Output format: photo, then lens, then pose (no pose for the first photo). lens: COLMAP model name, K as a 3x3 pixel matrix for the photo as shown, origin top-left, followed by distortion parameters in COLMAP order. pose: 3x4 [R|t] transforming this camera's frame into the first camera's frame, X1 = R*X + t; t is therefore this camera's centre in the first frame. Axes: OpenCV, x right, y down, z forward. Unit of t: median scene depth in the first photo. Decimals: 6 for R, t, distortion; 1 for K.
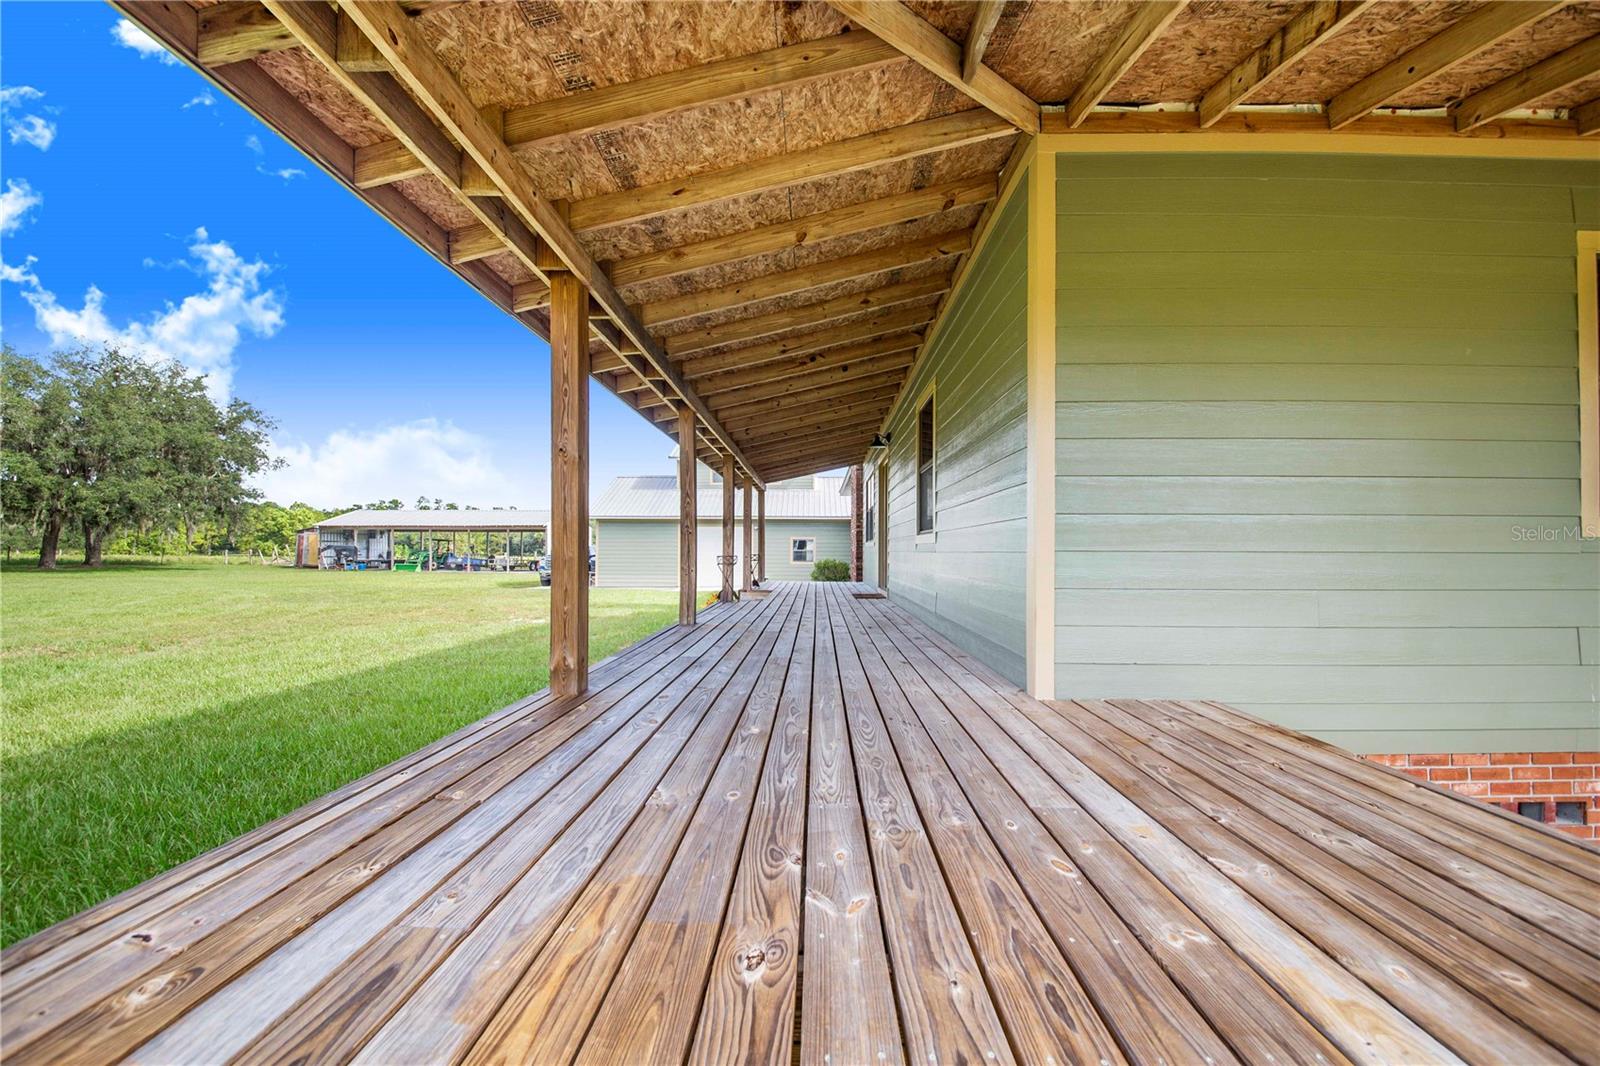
lens RADIAL K [[597.5, 0, 800.7], [0, 597.5, 558.0], [0, 0, 1]] dist [-0.001082, -0.000223]
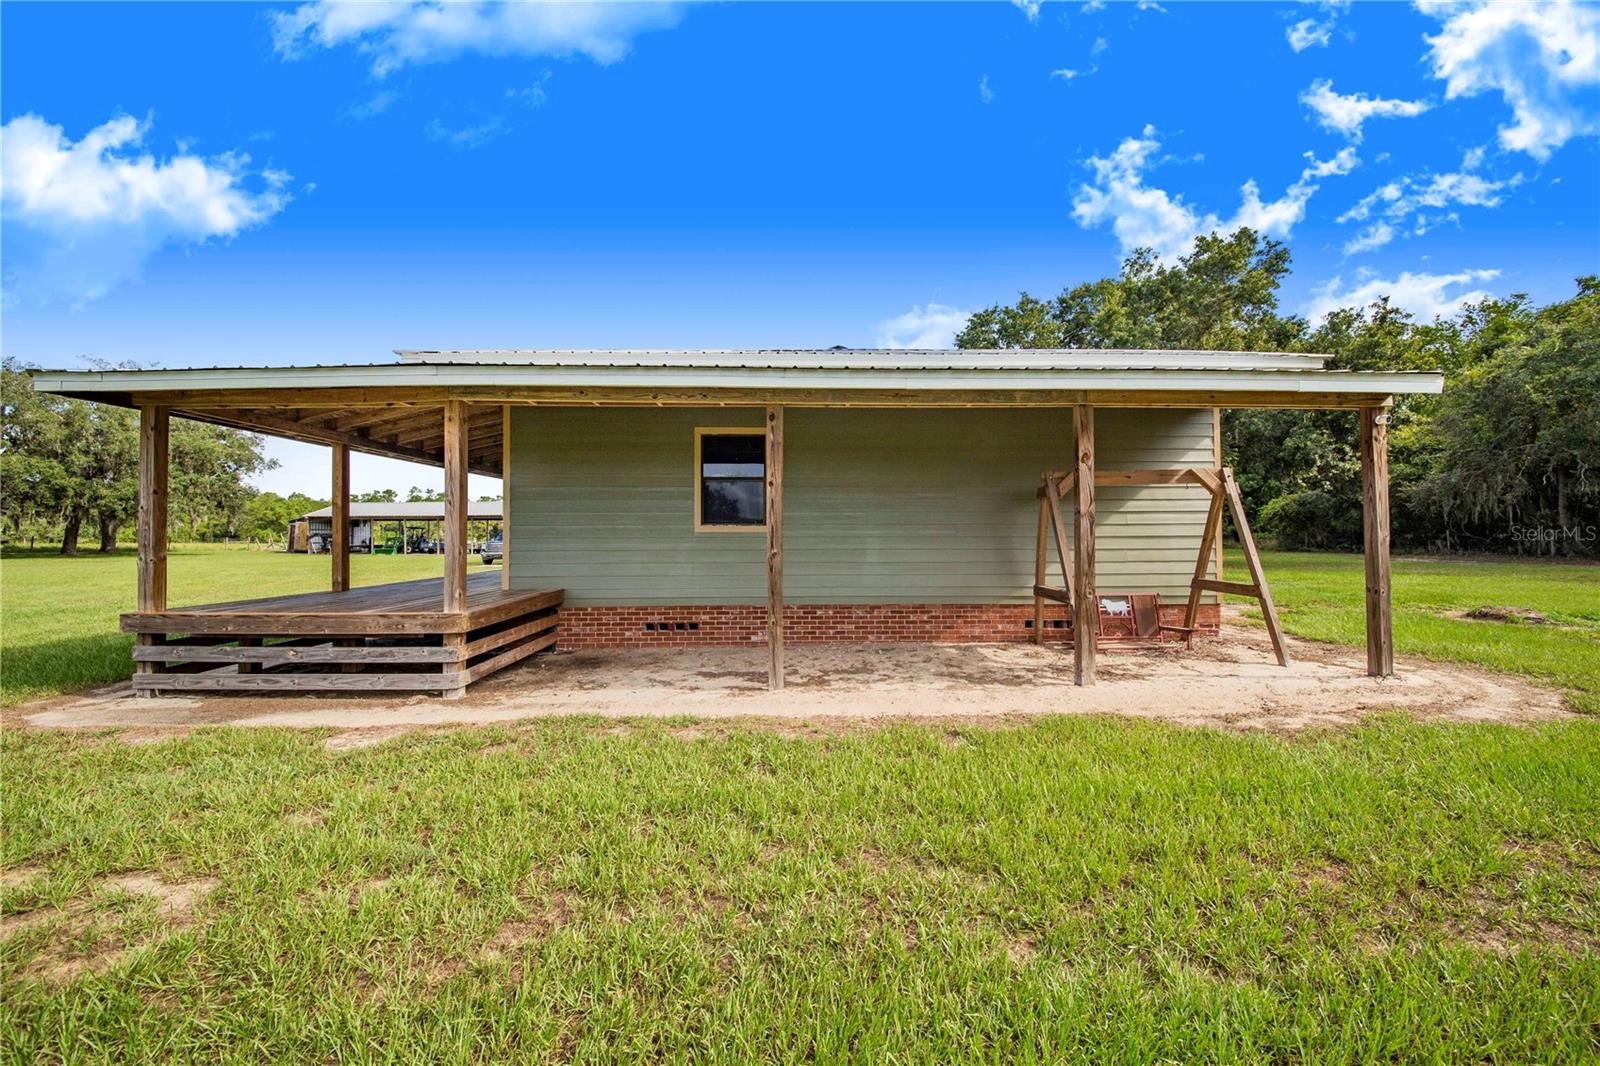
lens RADIAL K [[555.2, 0, 800.0], [0, 555.2, 533.0], [0, 0, 1]] dist [0.000053, 0.000089]
pose [[0.999393, -0.008489, 0.033780, 0.127626], [0.008916, 0.999882, -0.012495, 0.000573], [-0.033670, 0.012789, 0.999351, -0.128294]]
